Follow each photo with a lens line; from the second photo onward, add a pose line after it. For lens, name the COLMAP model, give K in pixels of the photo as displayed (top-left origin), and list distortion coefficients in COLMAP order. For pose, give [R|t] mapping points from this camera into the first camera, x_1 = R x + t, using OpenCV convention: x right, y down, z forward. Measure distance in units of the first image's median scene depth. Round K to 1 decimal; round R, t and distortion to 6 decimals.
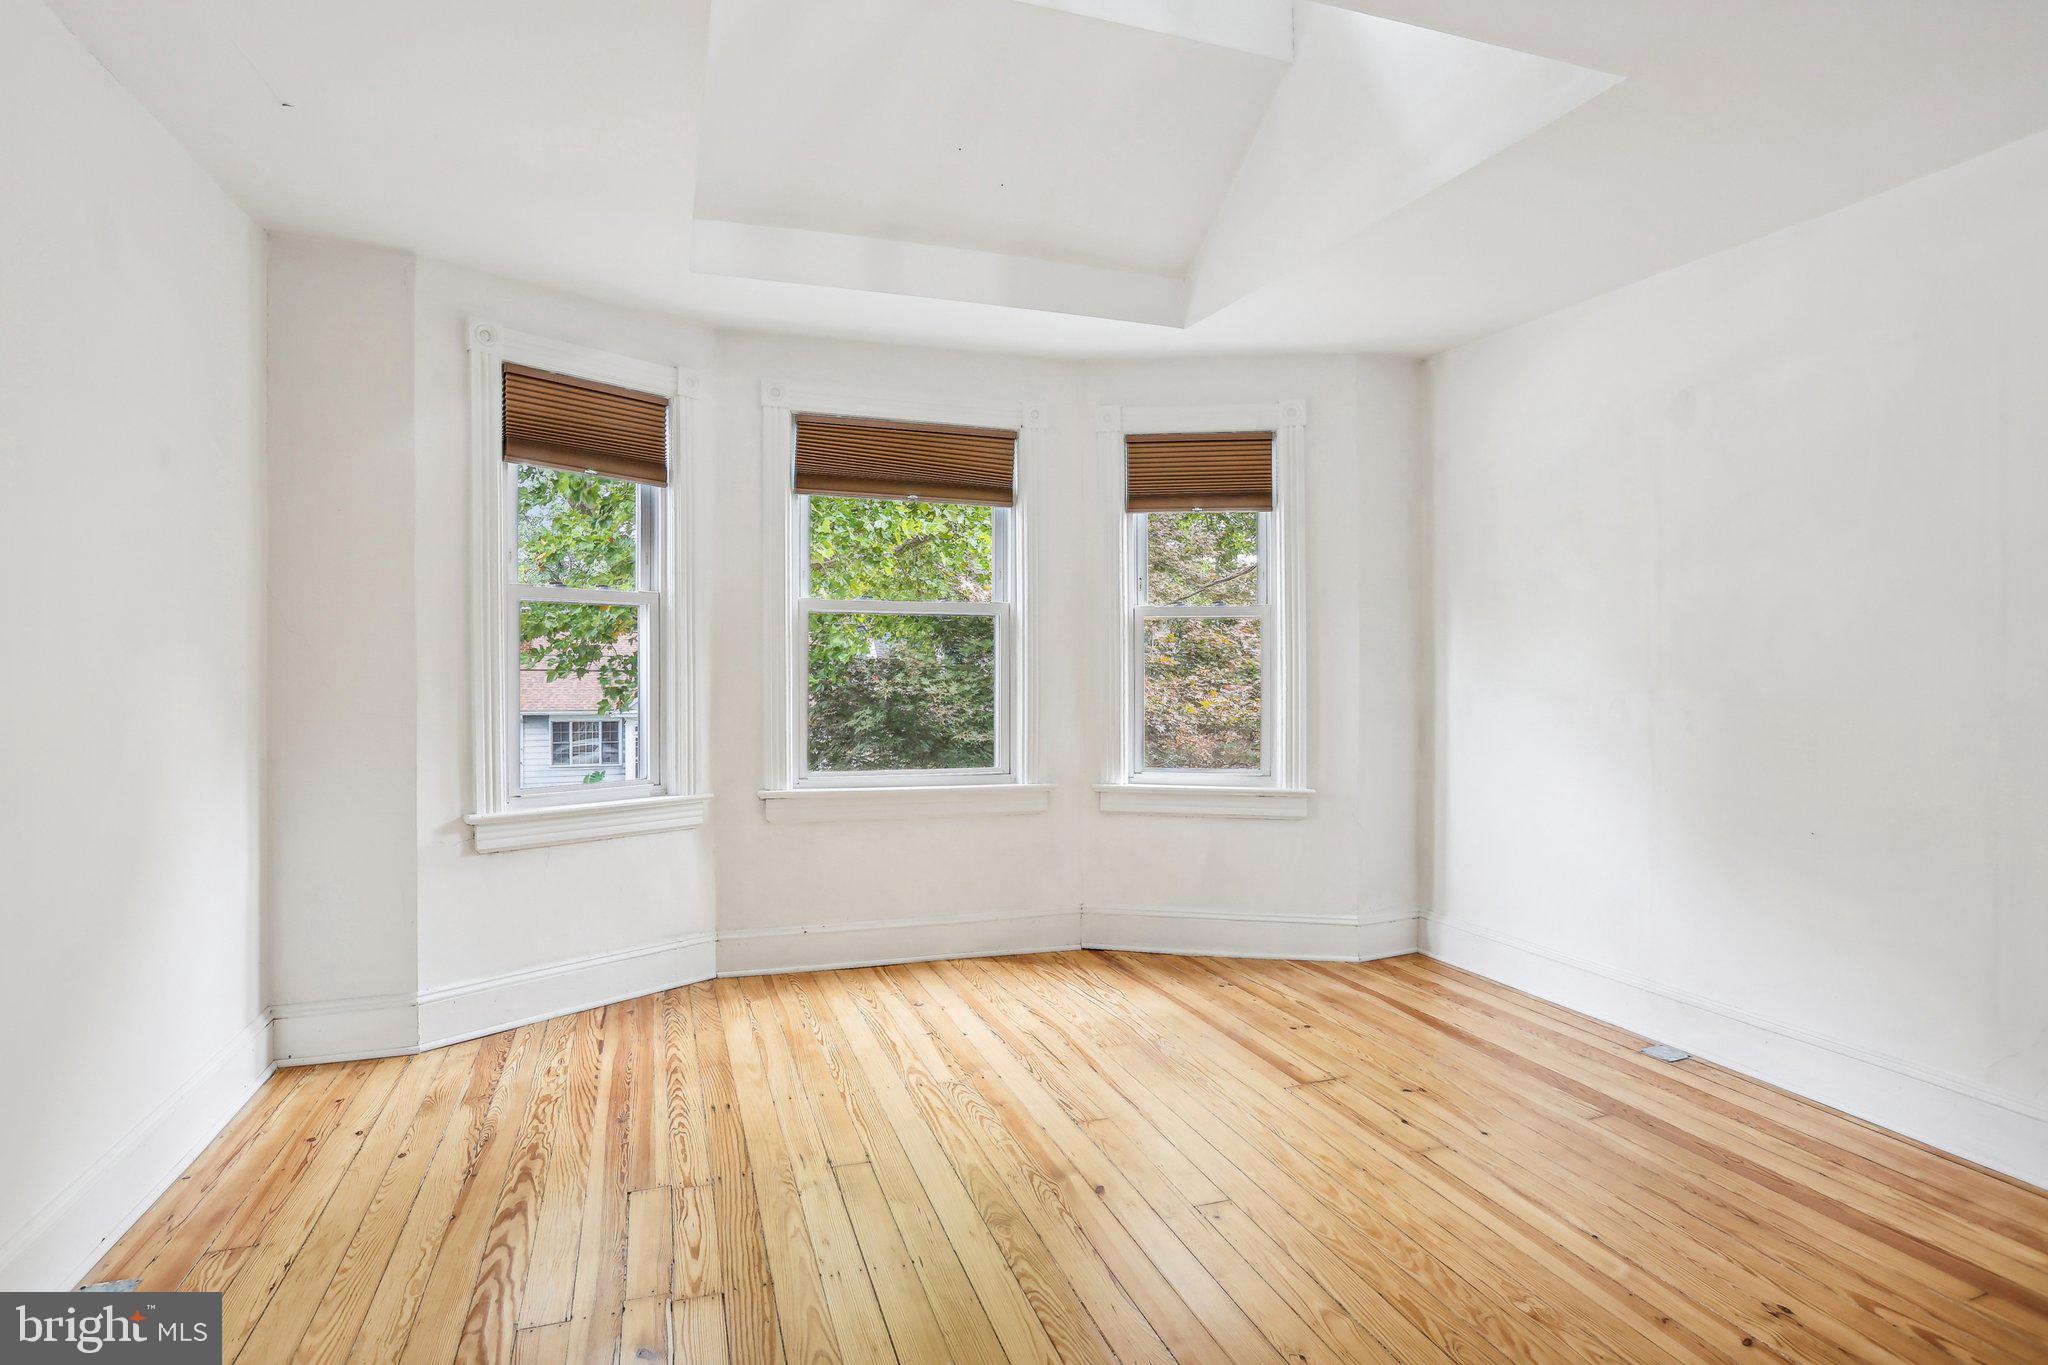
lens RADIAL K [[1017.3, 0, 989.7], [0, 1017.3, 656.3], [0, 0, 1]] dist [-0.057622, 0.021026]
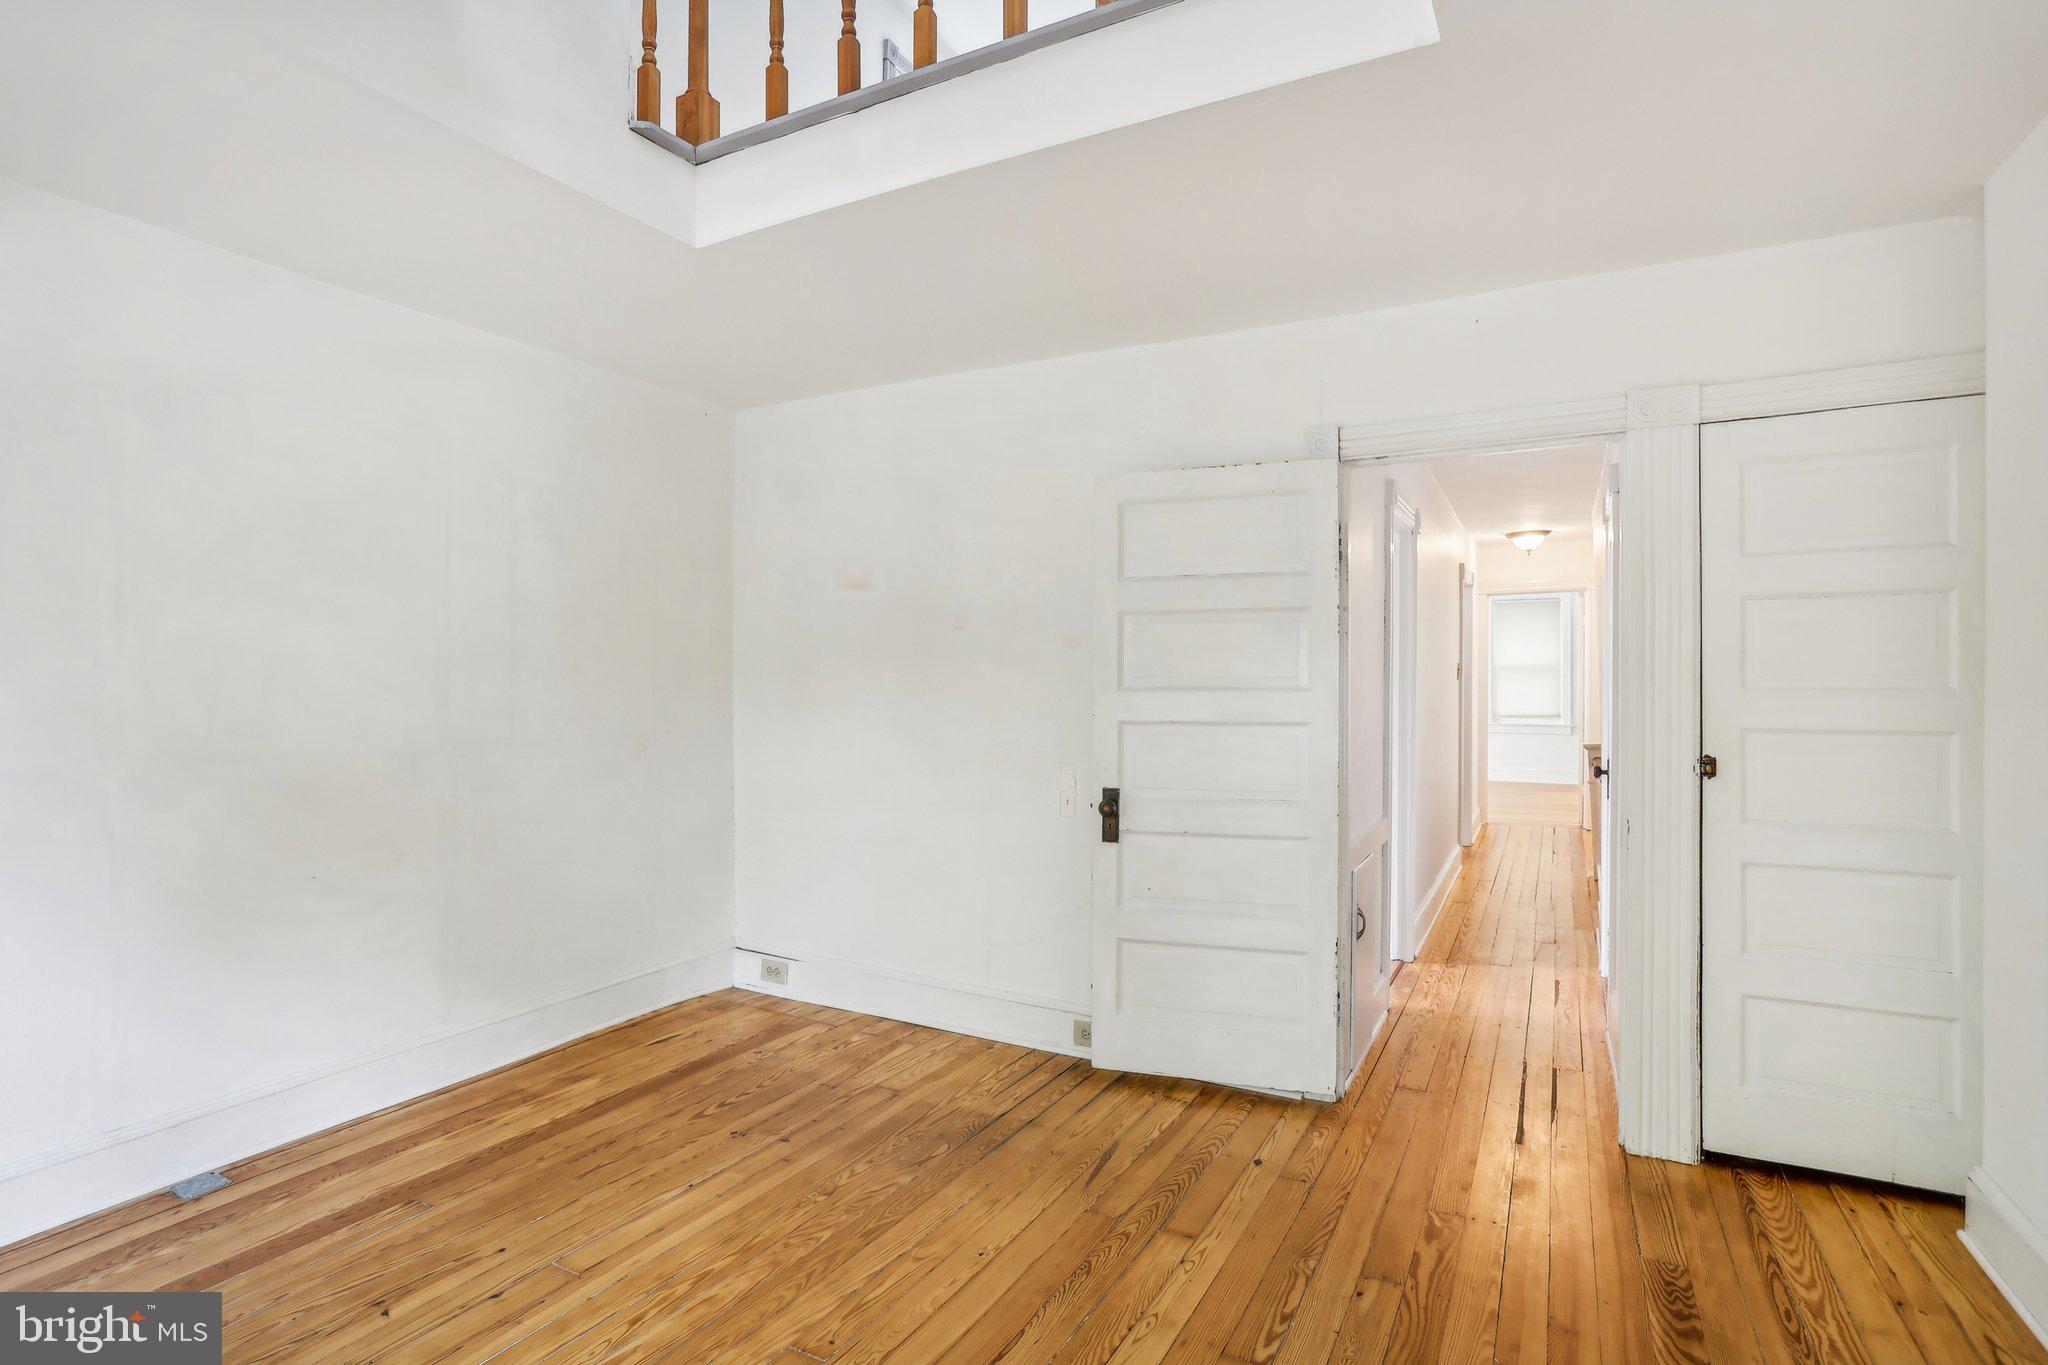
lens RADIAL K [[1017.3, 0, 952.0], [0, 1017.3, 698.1], [0, 0, 1]] dist [-0.057622, 0.021026]
pose [[-0.664762, -0.003631, 0.747046, -0.344500], [-0.003092, 0.999993, 0.002110, -0.014200], [-0.747048, -0.000908, -0.664769, 1.027721]]
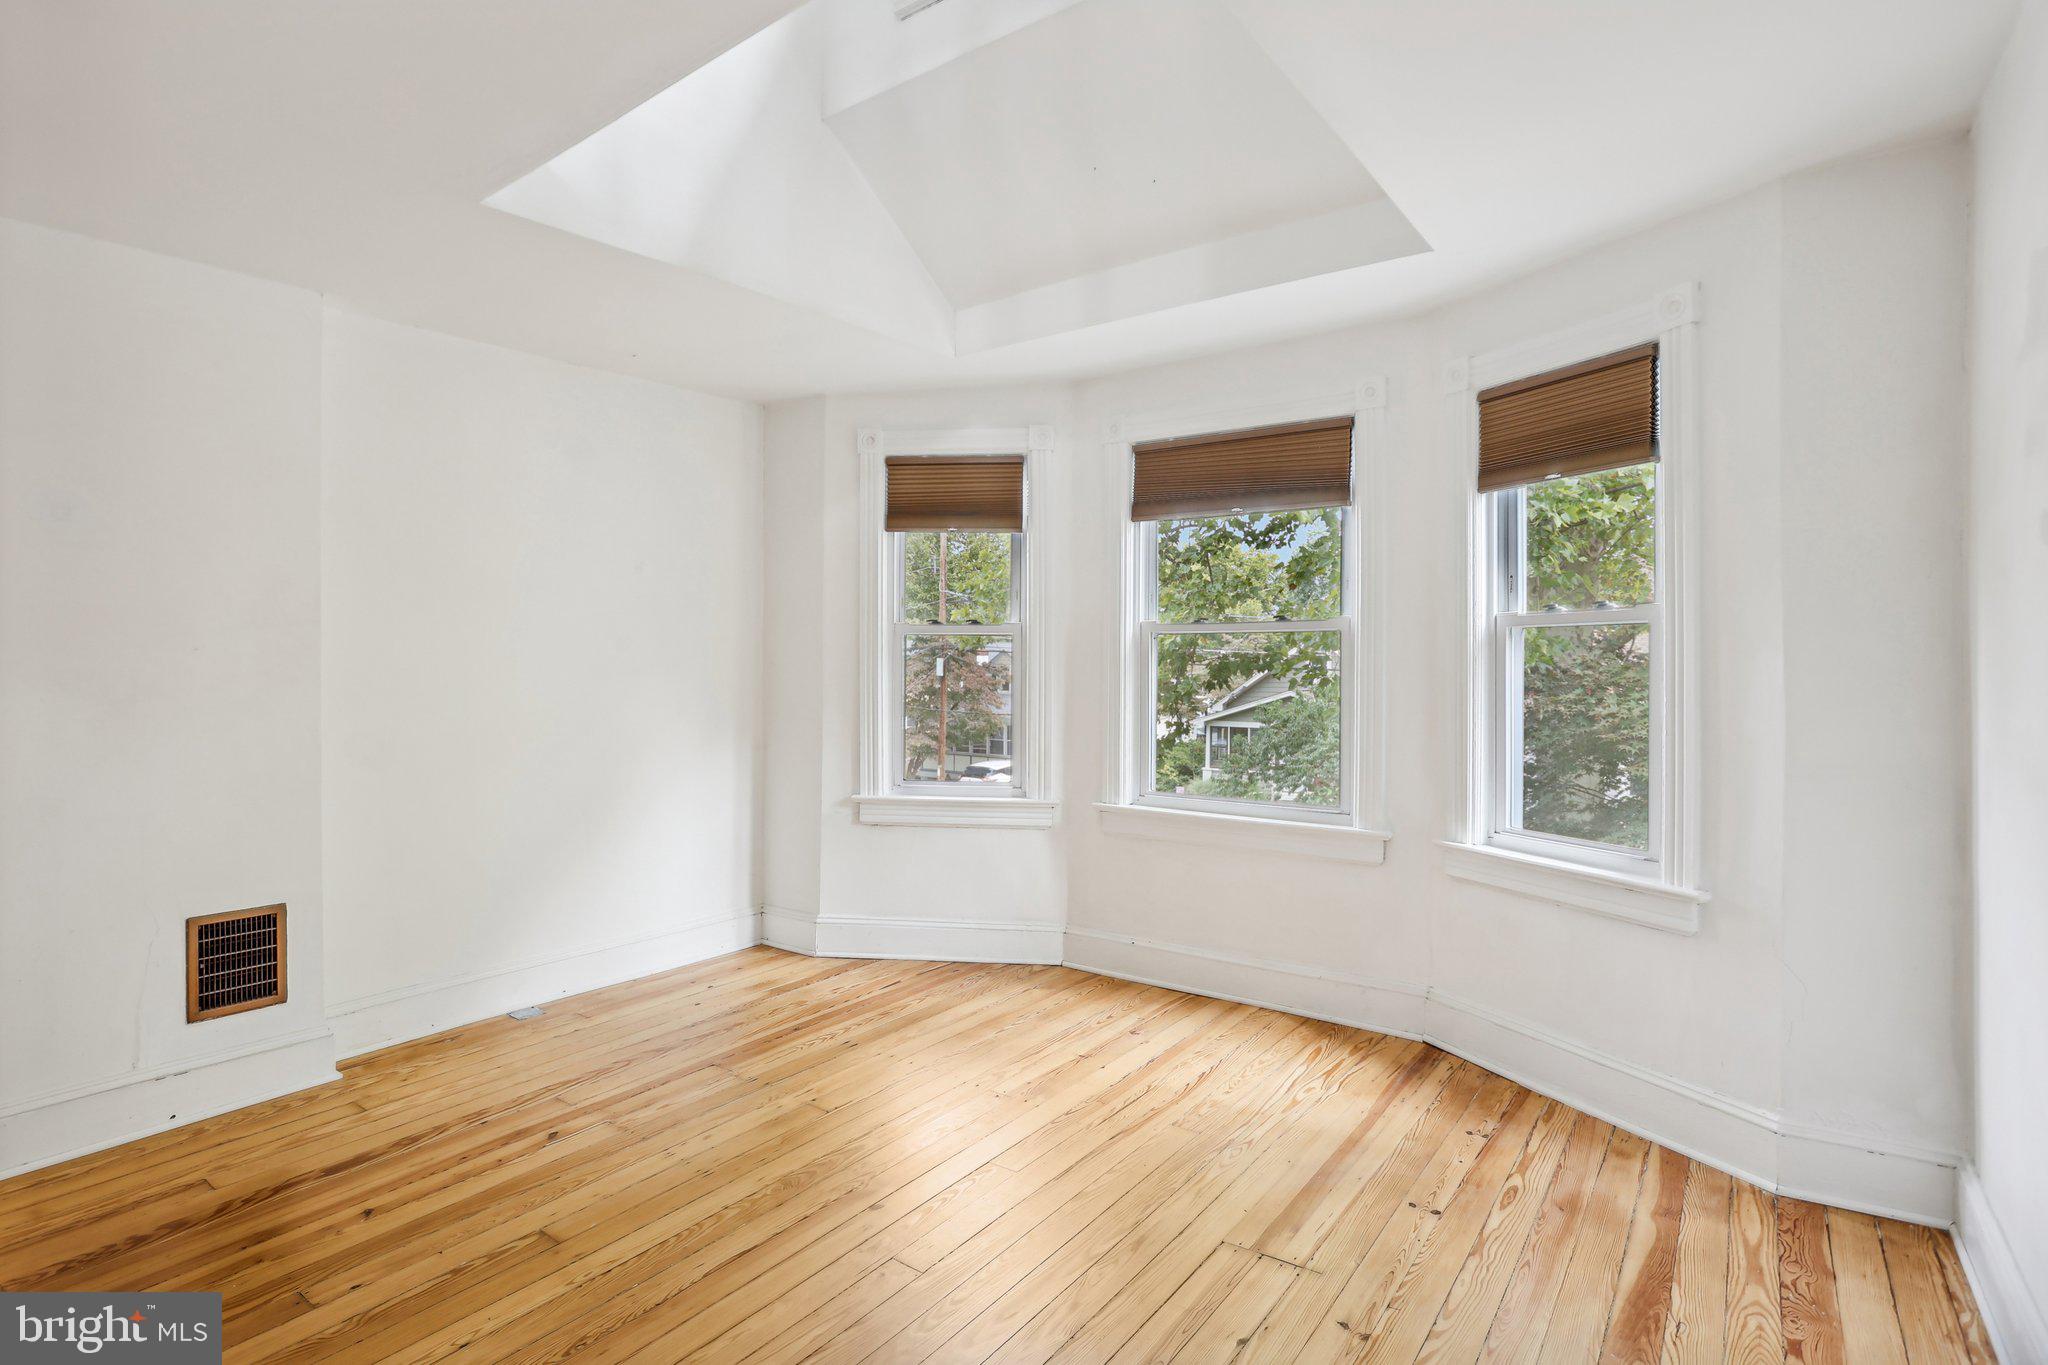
lens RADIAL K [[1017.3, 0, 1025.8], [0, 1017.3, 661.7], [0, 0, 1]] dist [-0.057622, 0.021026]
pose [[0.587446, -0.005310, -0.809246, 0.743061], [0.007693, 0.999970, -0.000978, -0.021124], [0.809227, -0.005651, 0.587469, 0.371774]]
